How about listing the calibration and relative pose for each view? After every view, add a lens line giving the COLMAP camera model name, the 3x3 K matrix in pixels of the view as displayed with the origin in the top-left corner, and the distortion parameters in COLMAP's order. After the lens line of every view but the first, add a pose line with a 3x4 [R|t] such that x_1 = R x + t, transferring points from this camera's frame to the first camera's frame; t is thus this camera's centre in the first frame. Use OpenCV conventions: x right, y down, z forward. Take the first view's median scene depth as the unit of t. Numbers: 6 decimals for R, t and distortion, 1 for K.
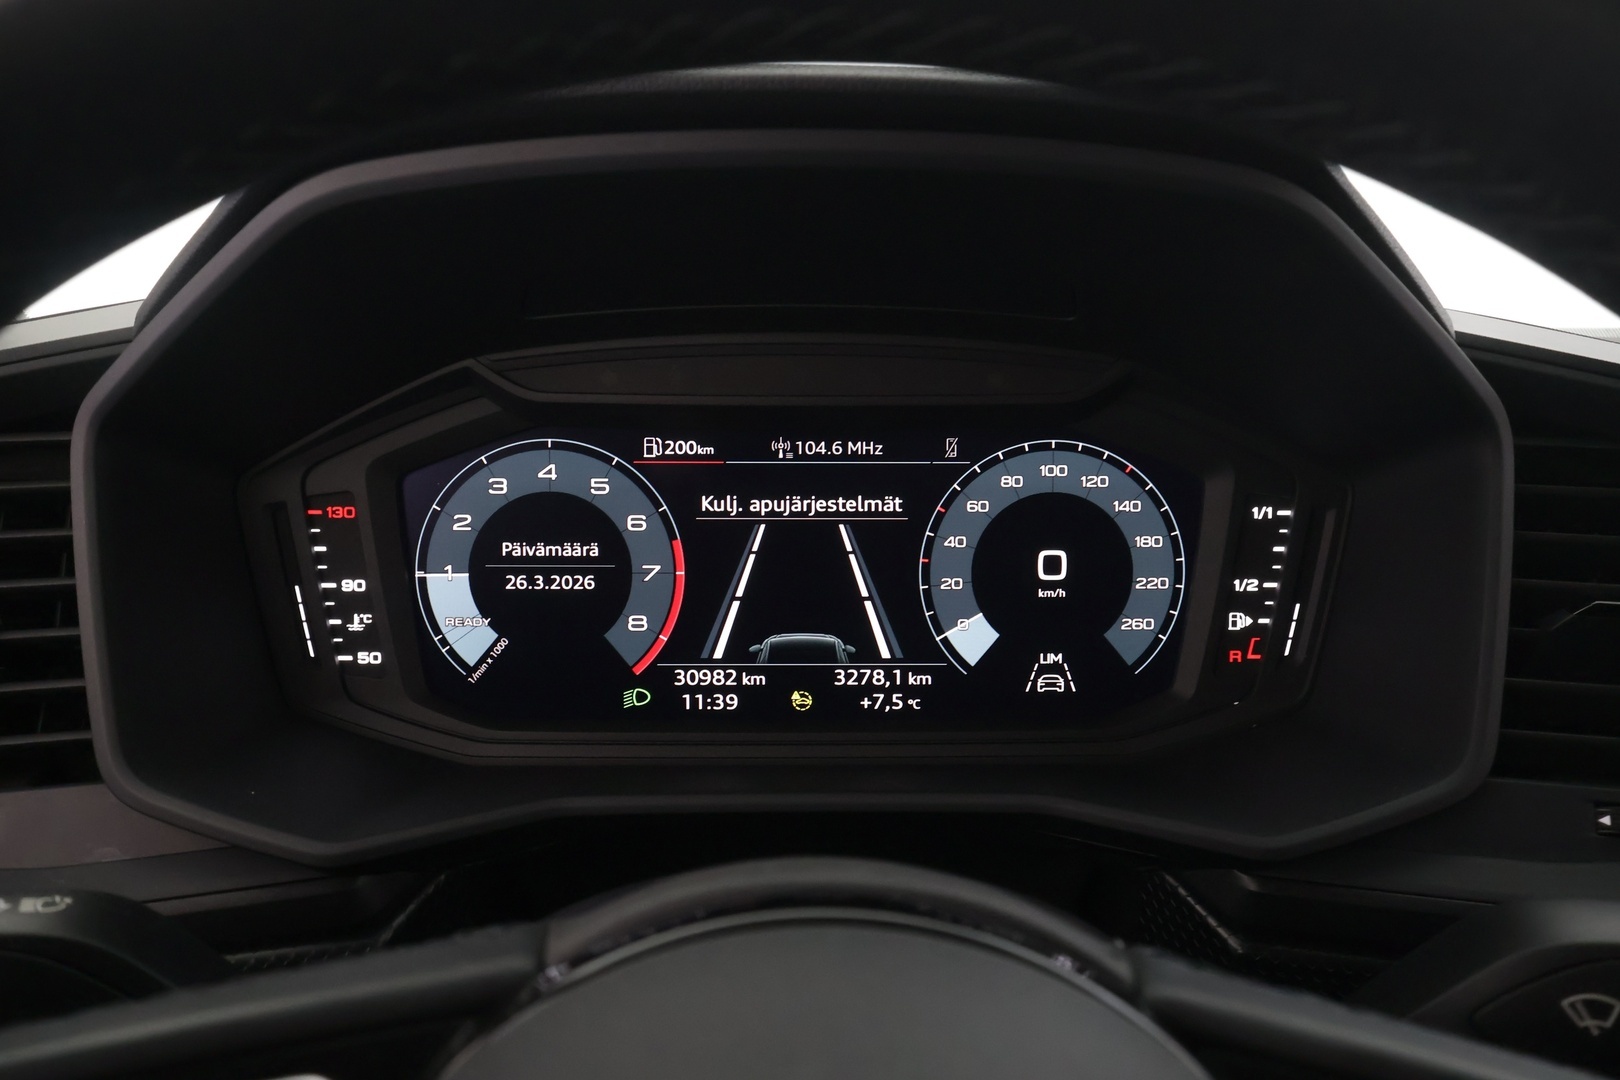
lens RADIAL K [[1219.2, 0, 800.3], [0, 1219.2, 541.4], [0, 0, 1]] dist [-0.003418, 0.013966]
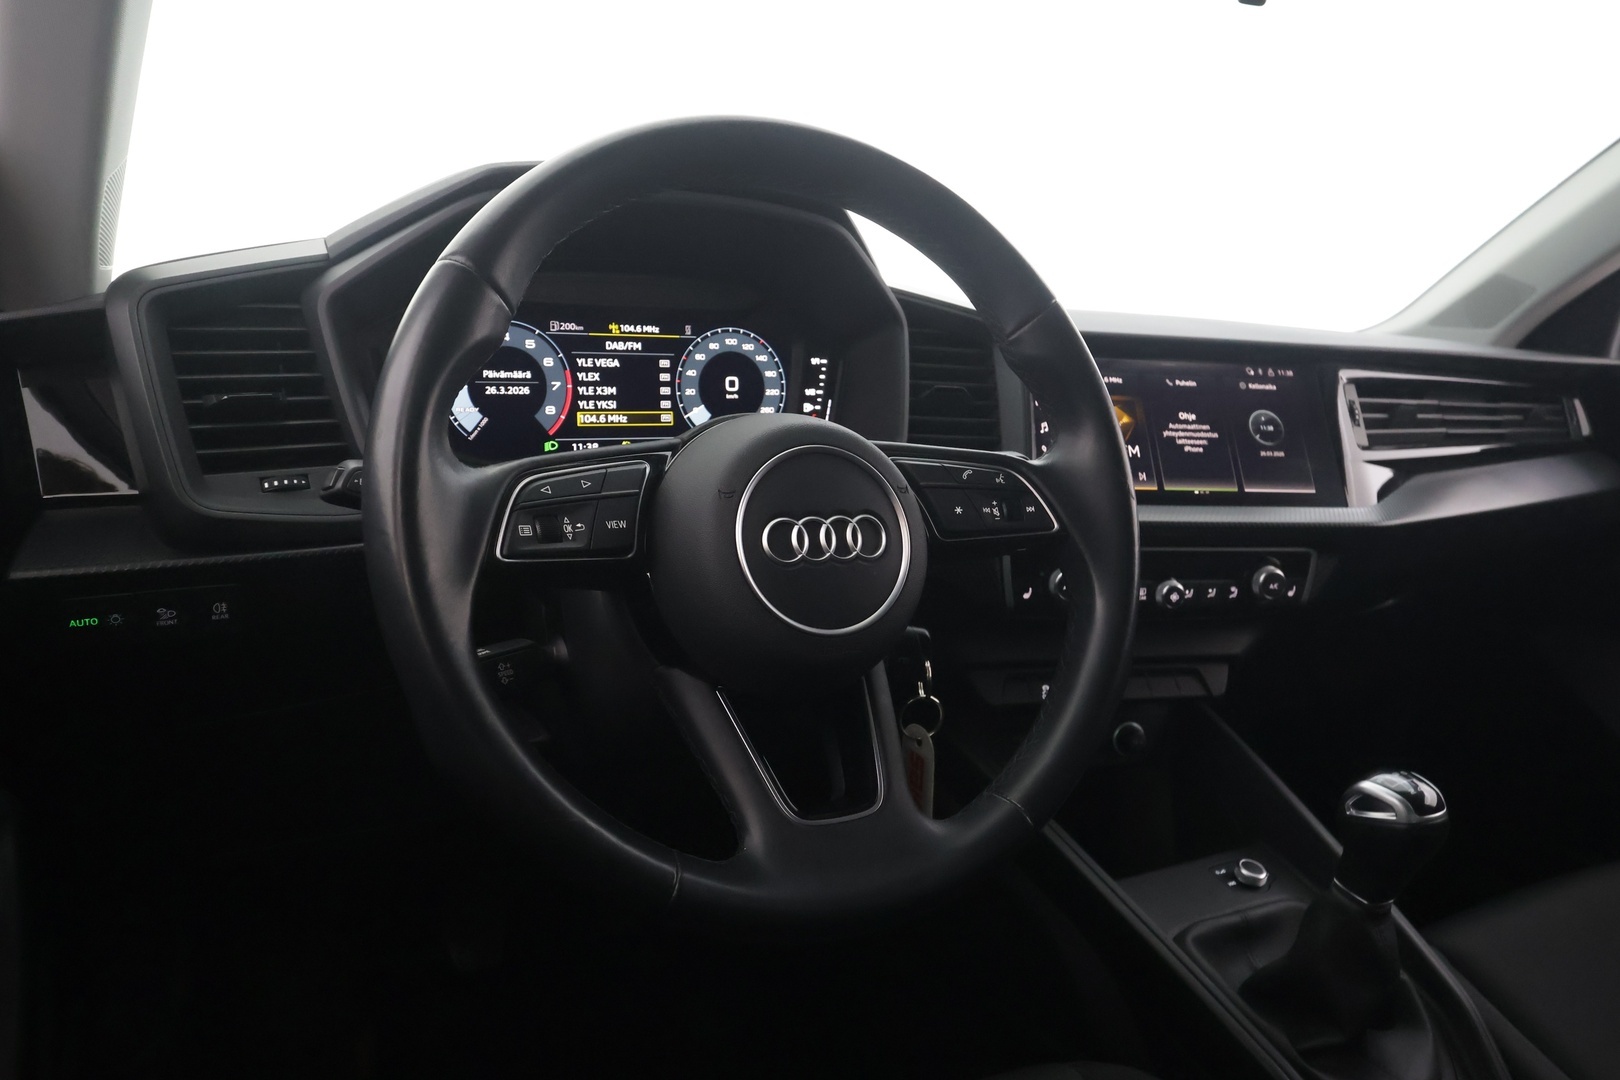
lens RADIAL K [[1079.3, 0, 797.2], [0, 1079.3, 547.9], [0, 0, 1]] dist [0.012373, -0.015729]
pose [[0.904707, -0.058544, 0.421993, -0.552433], [0.037536, 0.997615, 0.057928, 0.213546], [-0.424378, -0.036568, 0.904747, -0.884424]]
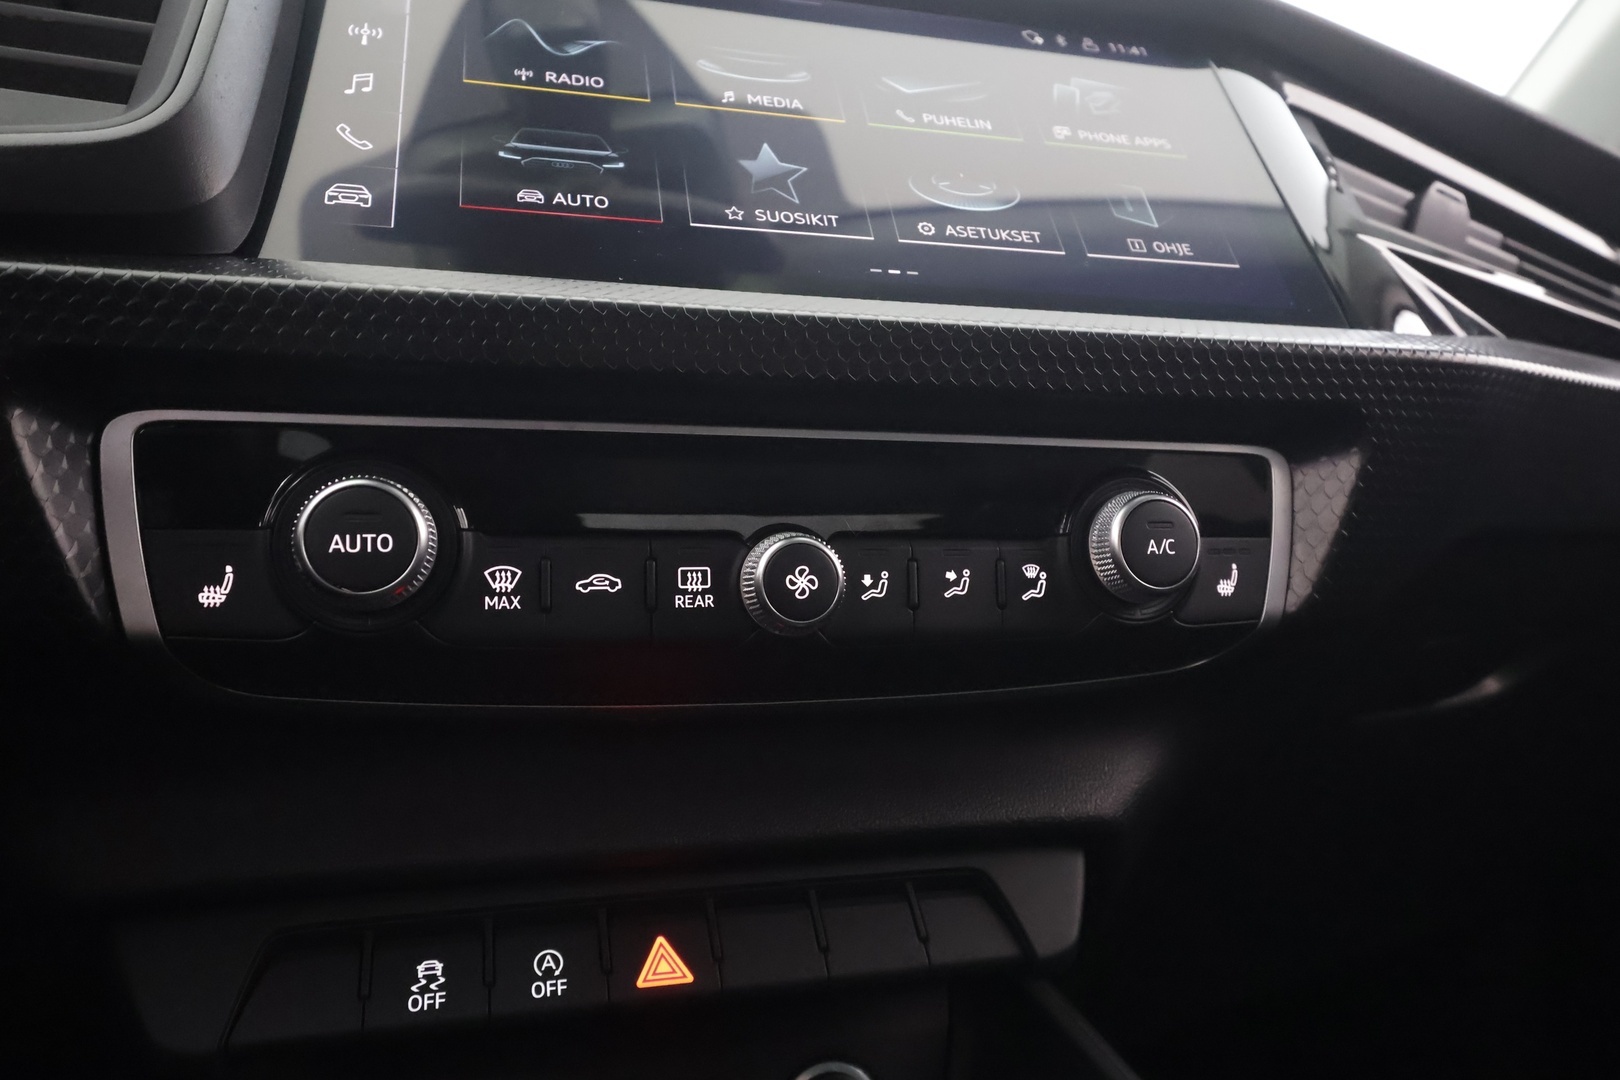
lens RADIAL K [[1087.3, 0, 779.6], [0, 1087.3, 572.1], [0, 0, 1]] dist [0.000646, 0.004424]
pose [[0.892160, -0.010055, 0.451608, 0.706657], [0.107274, 0.975868, -0.190195, 0.558522], [-0.438797, 0.218130, 0.871709, 0.189794]]
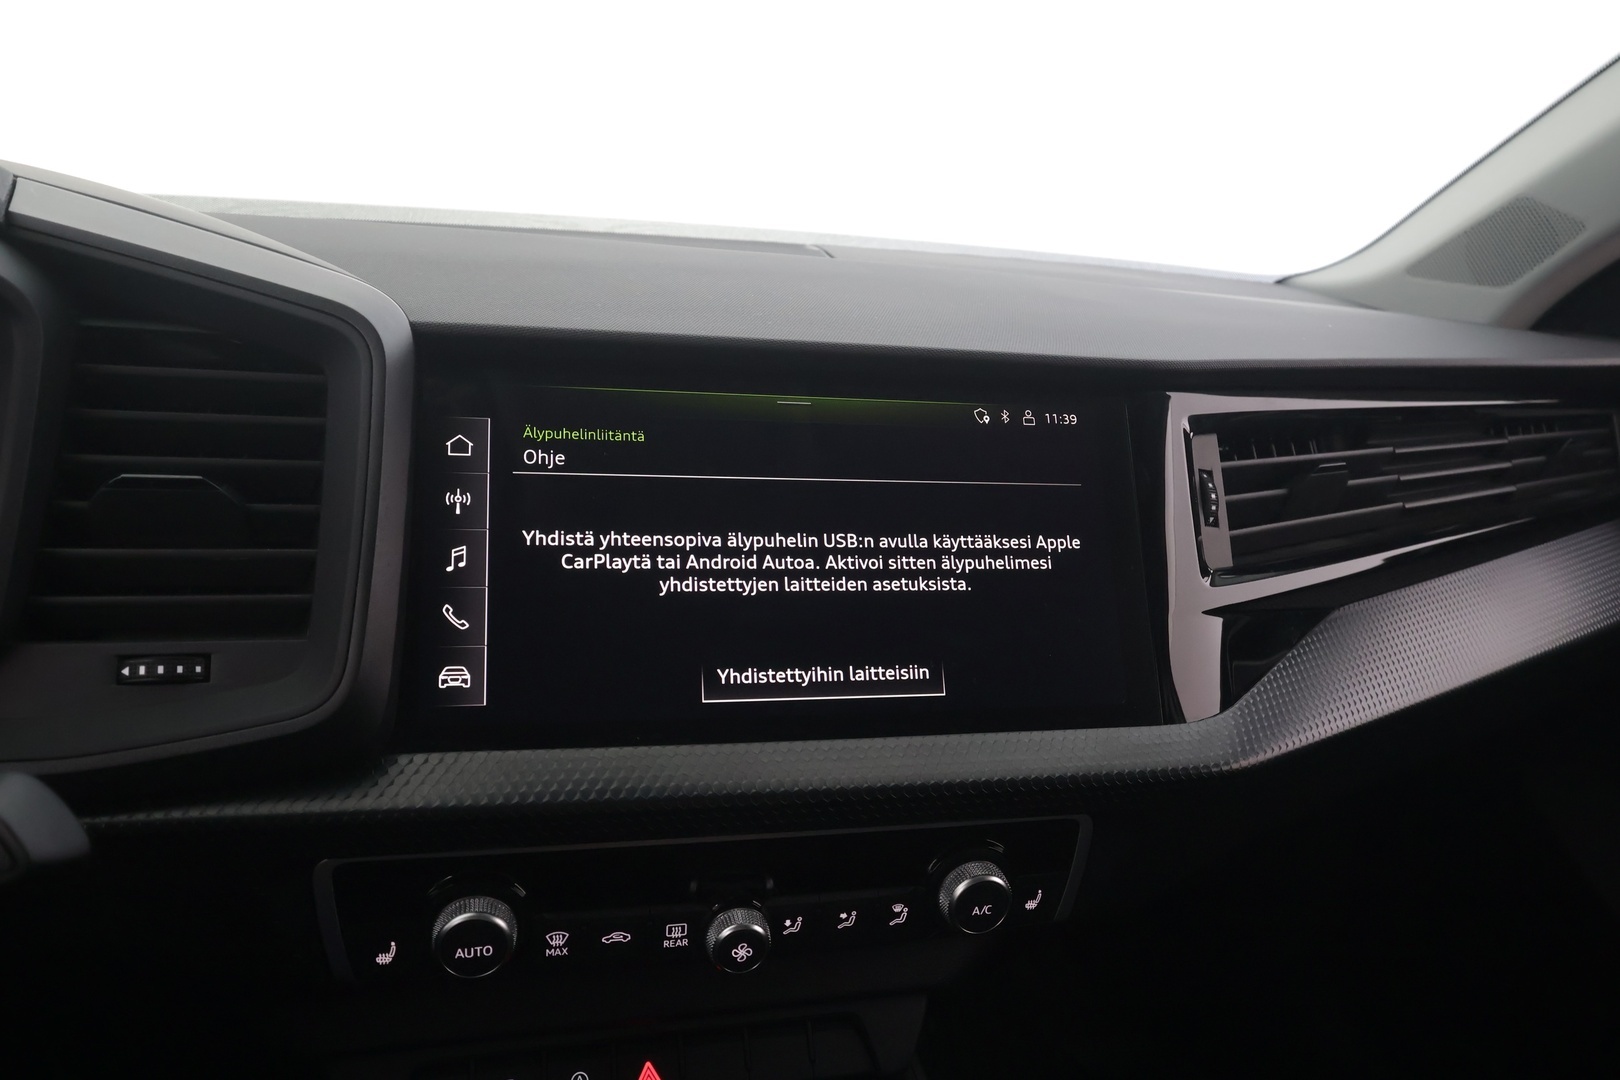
lens RADIAL K [[1087.3, 0, 794.3], [0, 1087.3, 540.6], [0, 0, 1]] dist [0.000646, 0.004424]
pose [[0.902820, -0.077370, 0.423001, 0.652273], [0.015003, 0.988749, 0.148828, -0.026538], [-0.429757, -0.128019, 0.893823, -0.115226]]
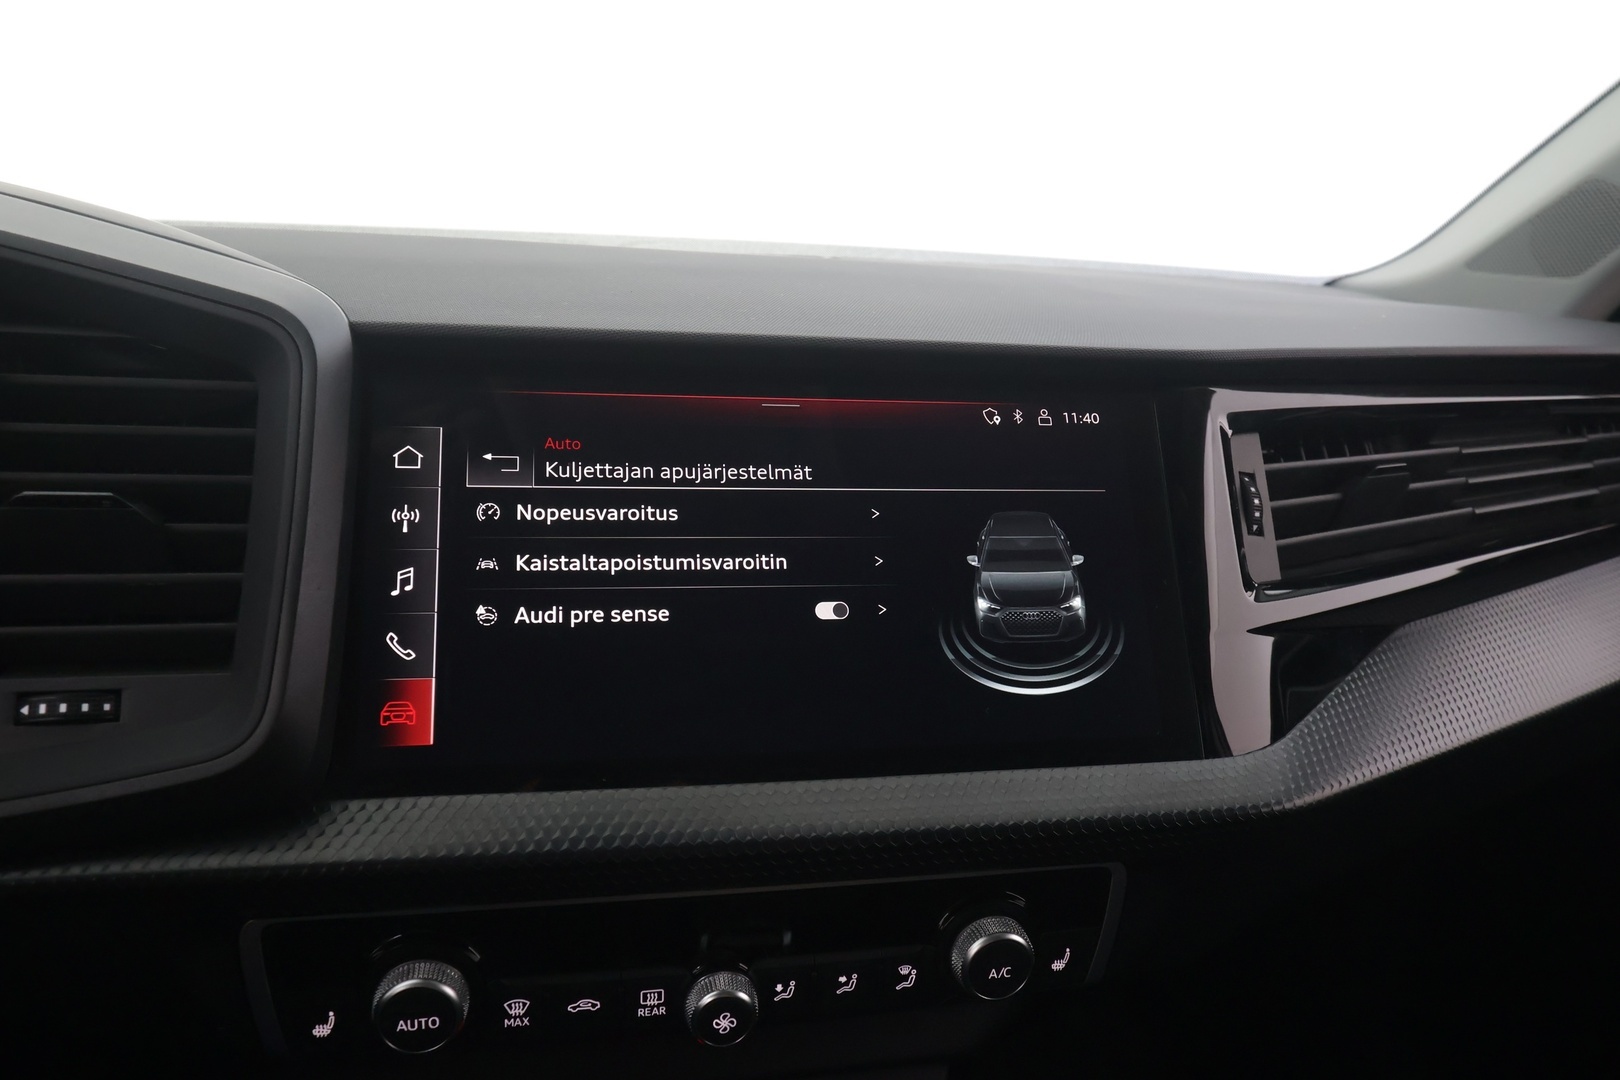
lens RADIAL K [[1087.3, 0, 798.8], [0, 1087.3, 534.5], [0, 0, 1]] dist [0.000646, 0.004424]
pose [[0.918906, -0.078888, 0.386509, 0.740617], [0.036479, 0.992595, 0.115866, -0.000065], [-0.392787, -0.092371, 0.914979, -0.049637]]
